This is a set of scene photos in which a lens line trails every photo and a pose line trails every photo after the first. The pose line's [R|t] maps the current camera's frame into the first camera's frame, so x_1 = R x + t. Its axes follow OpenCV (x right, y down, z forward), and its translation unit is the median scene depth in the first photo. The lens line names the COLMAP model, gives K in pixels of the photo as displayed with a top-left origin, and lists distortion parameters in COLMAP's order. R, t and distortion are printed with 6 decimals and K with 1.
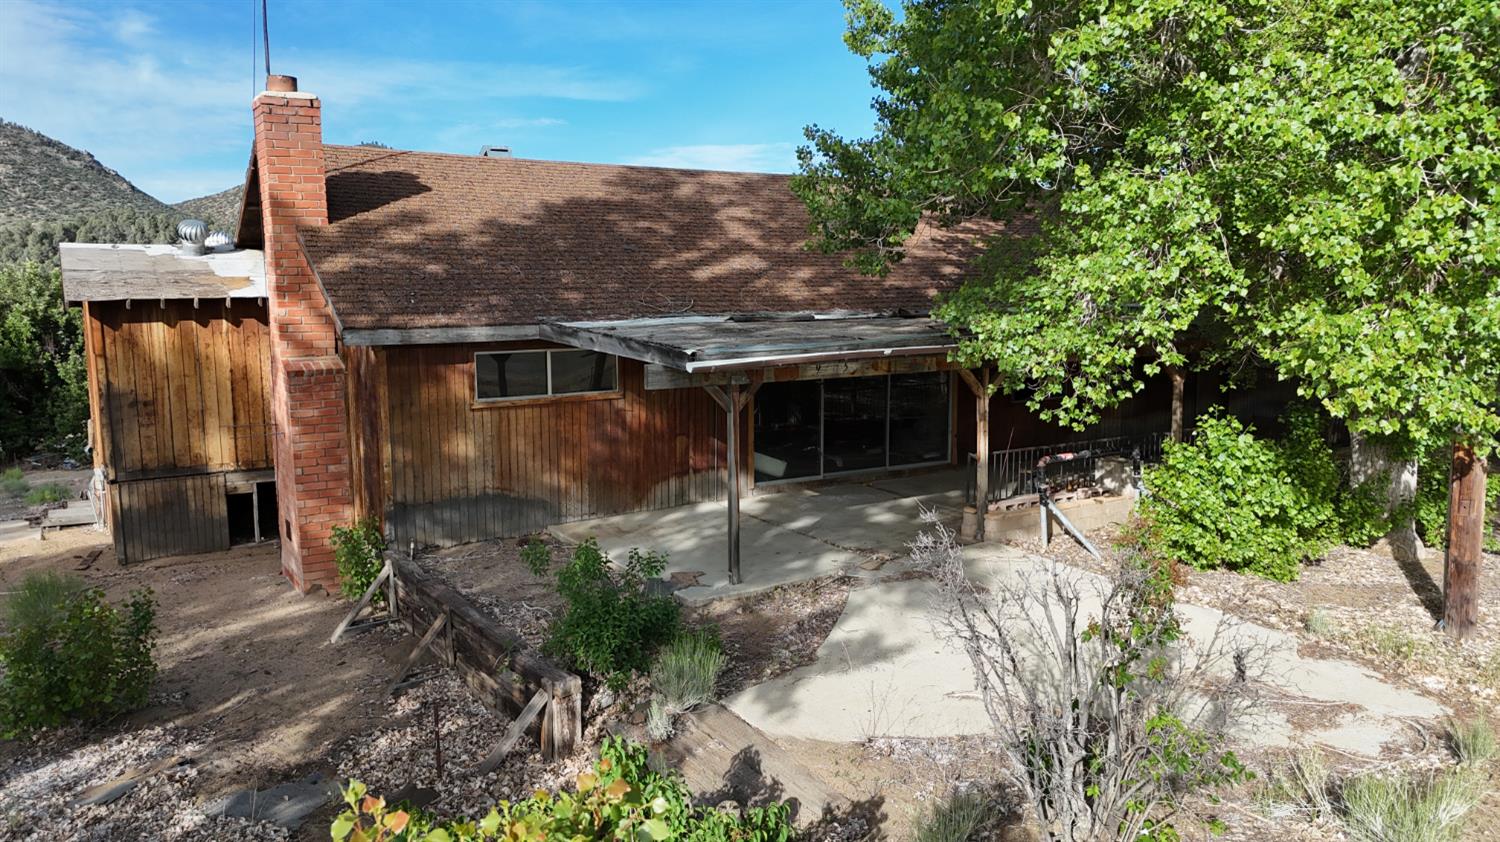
lens RADIAL K [[1077.3, 0, 750.0], [0, 1077.3, 421.0], [0, 0, 1]] dist [0.095559, -0.080886]
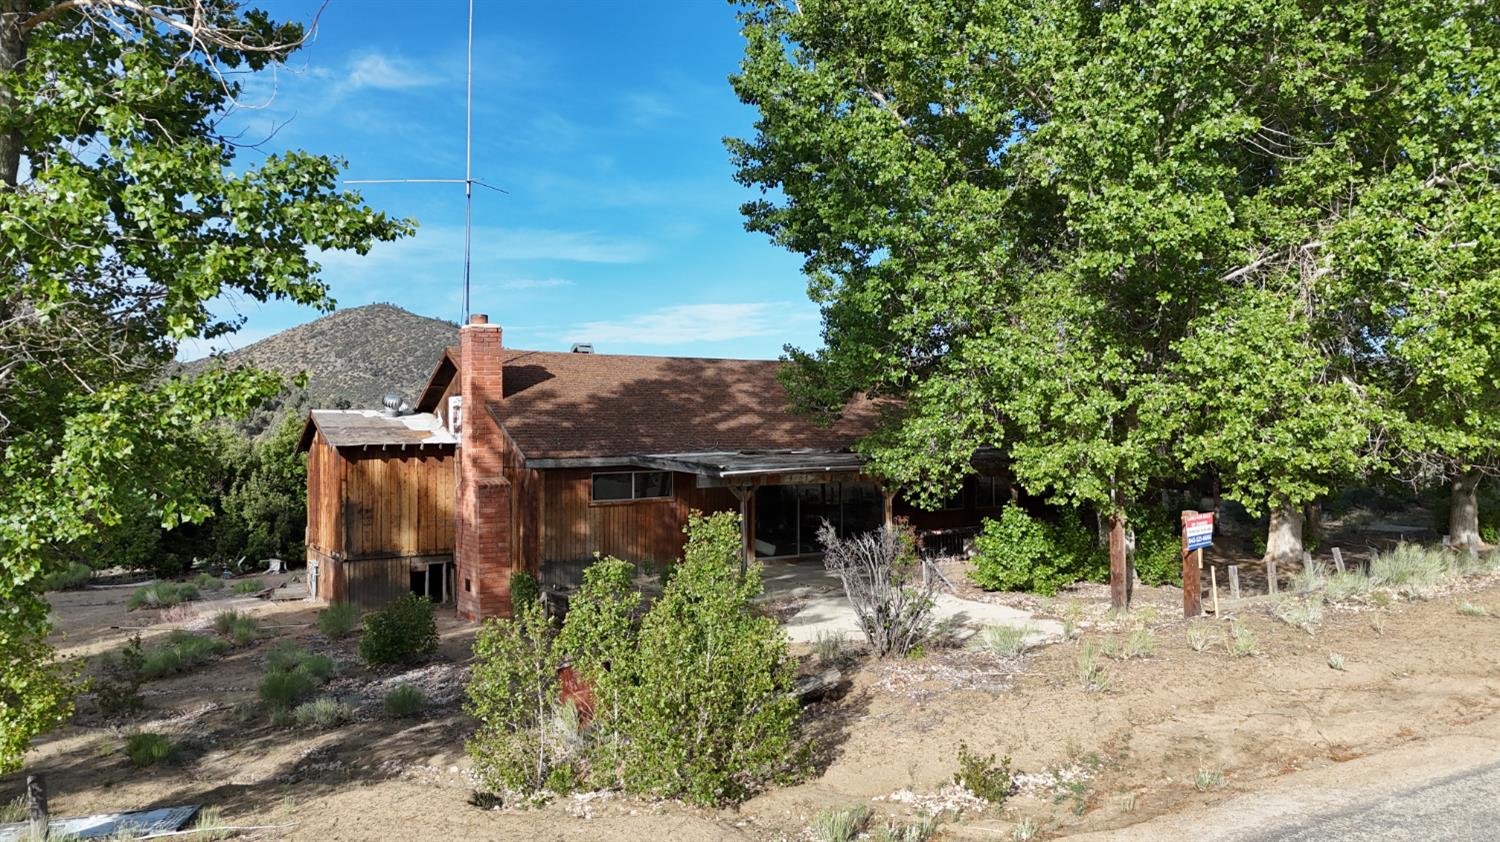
lens RADIAL K [[1077.3, 0, 750.0], [0, 1077.3, 421.0], [0, 0, 1]] dist [0.095559, -0.080886]
pose [[0.999999, -0.001641, 0.000436, -0.004812], [0.001686, 0.990312, -0.138849, 0.098756], [-0.000204, 0.138849, 0.990314, -0.744522]]
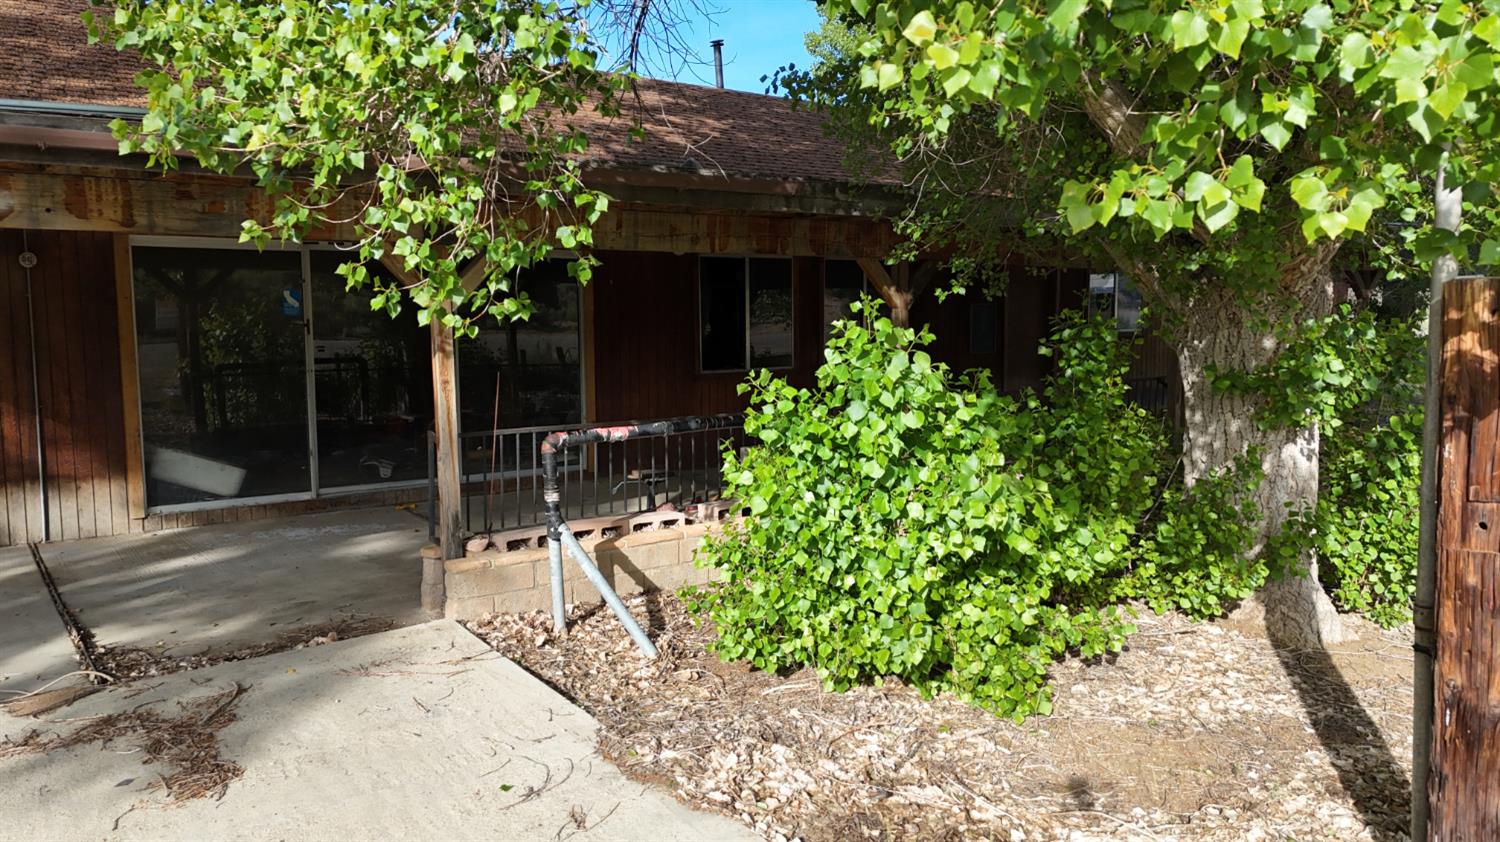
lens RADIAL K [[1093.7, 0, 726.0], [0, 1093.7, 417.4], [0, 0, 1]] dist [0.066440, -0.074306]
pose [[0.998071, -0.008793, 0.061455, 0.326815], [0.010814, 0.999409, -0.032644, 0.043852], [-0.061132, 0.033246, 0.997576, 0.549024]]
